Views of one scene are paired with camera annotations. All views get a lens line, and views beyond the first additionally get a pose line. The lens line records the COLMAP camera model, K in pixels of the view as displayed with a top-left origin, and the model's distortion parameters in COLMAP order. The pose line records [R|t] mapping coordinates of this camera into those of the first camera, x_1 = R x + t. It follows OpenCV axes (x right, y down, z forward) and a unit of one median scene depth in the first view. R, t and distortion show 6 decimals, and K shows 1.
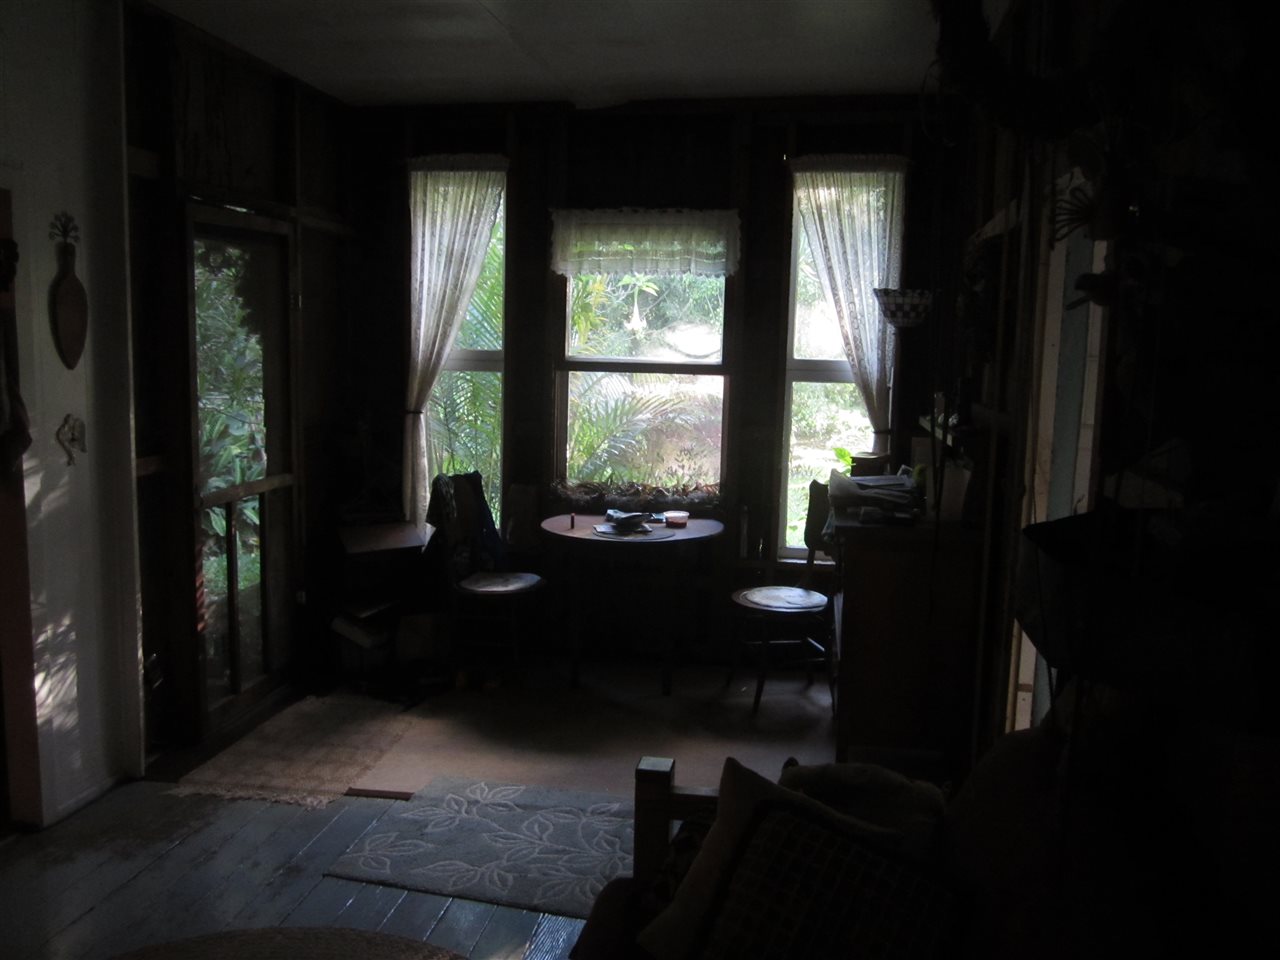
lens RADIAL K [[1071.7, 0, 638.3], [0, 1071.7, 479.1], [0, 0, 1]] dist [-0.039532, 0.021952]
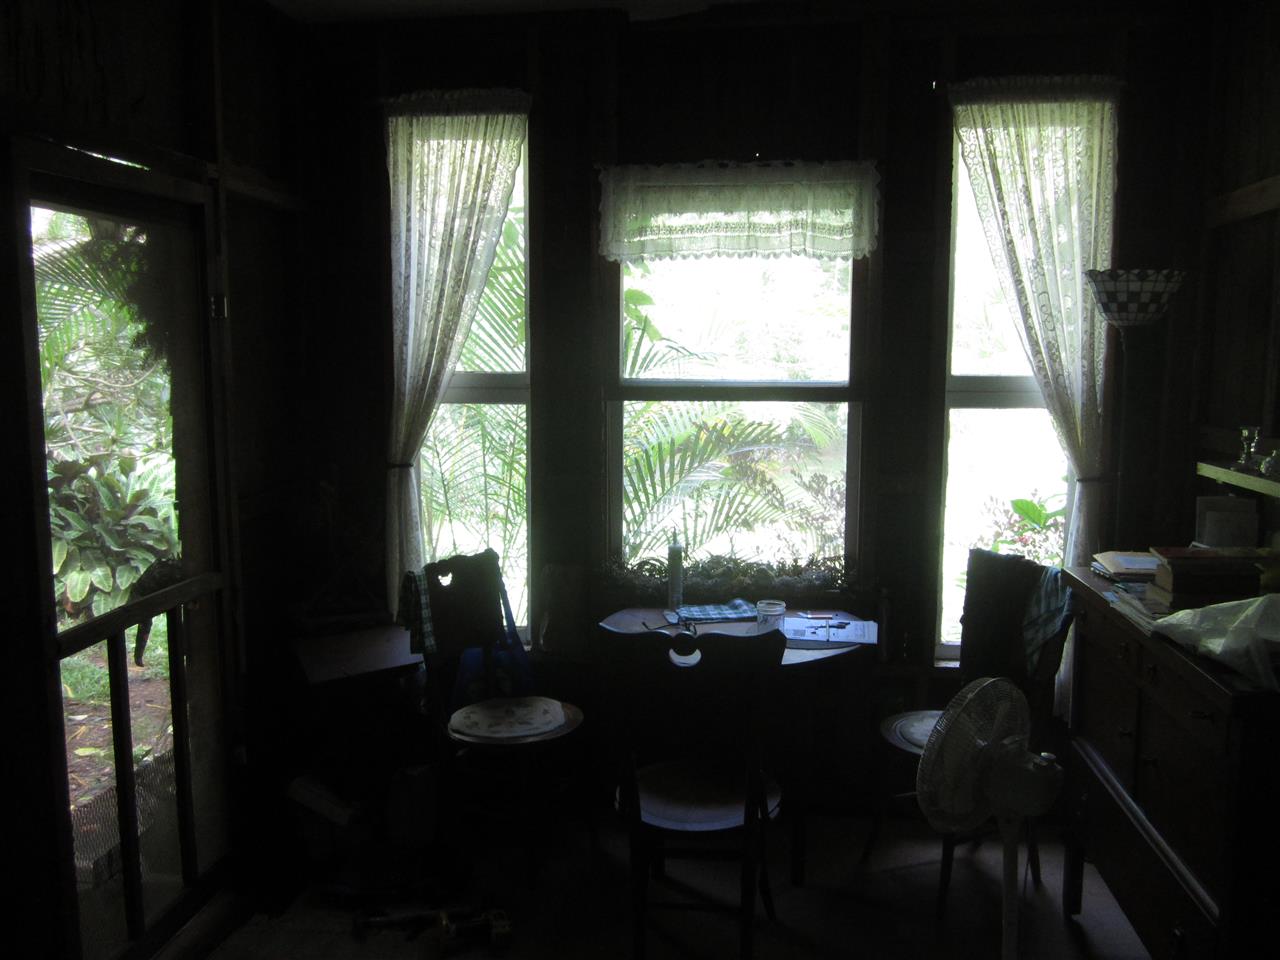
lens RADIAL K [[1071.7, 0, 639.8], [0, 1071.7, 478.6], [0, 0, 1]] dist [-0.039532, 0.021952]
pose [[0.998865, -0.027861, 0.038636, -0.085847], [0.028270, 0.999550, -0.010066, -0.044457], [-0.038339, 0.011147, 0.999203, 0.316095]]
